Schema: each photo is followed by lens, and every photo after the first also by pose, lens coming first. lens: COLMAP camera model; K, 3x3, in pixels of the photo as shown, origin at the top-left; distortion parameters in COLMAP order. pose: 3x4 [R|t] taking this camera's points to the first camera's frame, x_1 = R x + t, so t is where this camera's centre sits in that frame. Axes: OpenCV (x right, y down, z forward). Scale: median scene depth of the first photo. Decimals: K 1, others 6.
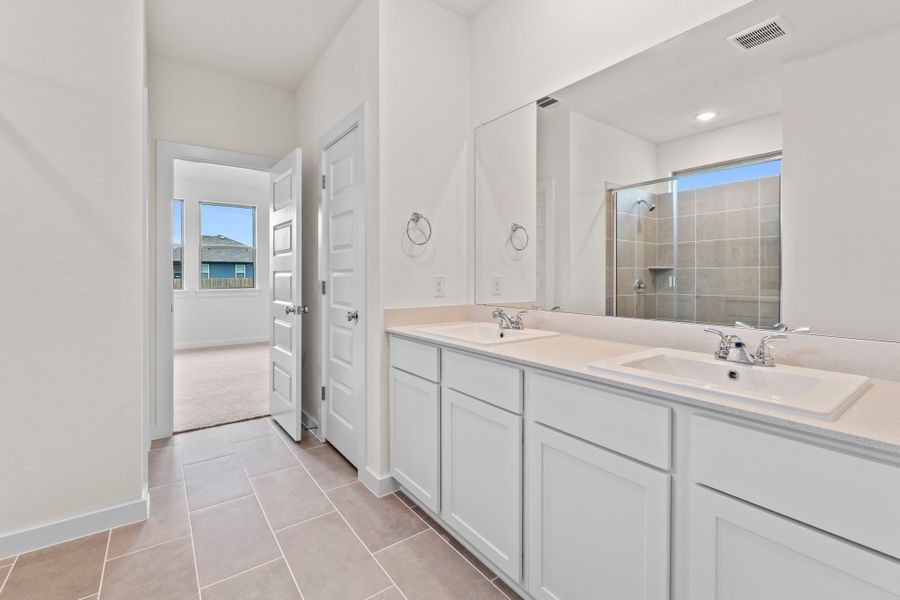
lens RADIAL K [[398.3, 0, 451.1], [0, 398.3, 282.4], [0, 0, 1]] dist [-0.001435, -0.000043]
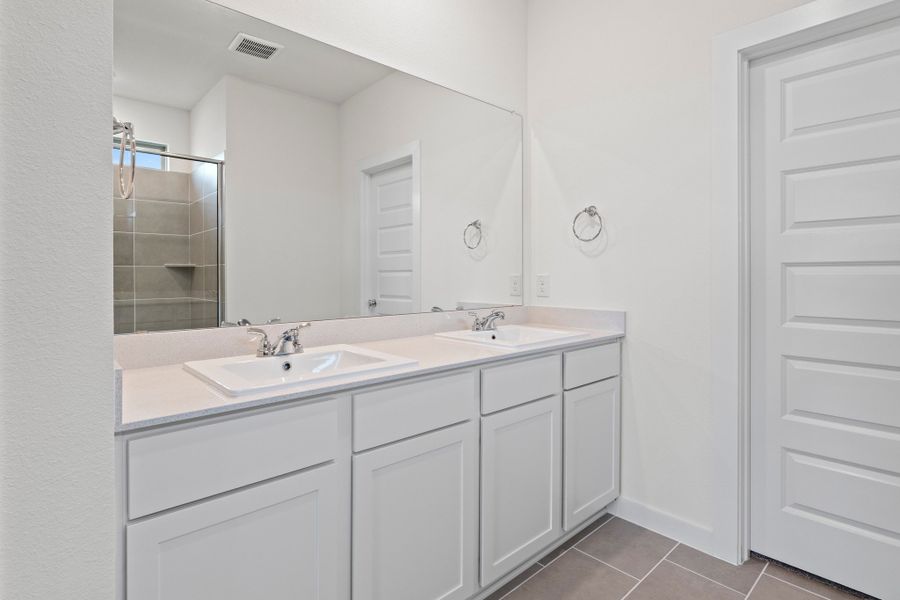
lens RADIAL K [[448.5, 0, 450.8], [0, 448.5, 287.8], [0, 0, 1]] dist [-0.000362, -0.001081]
pose [[-0.110772, -0.010296, 0.993792, -0.917343], [0.003722, 0.999935, 0.010775, 0.002243], [-0.993839, 0.004892, -0.110727, 1.211888]]
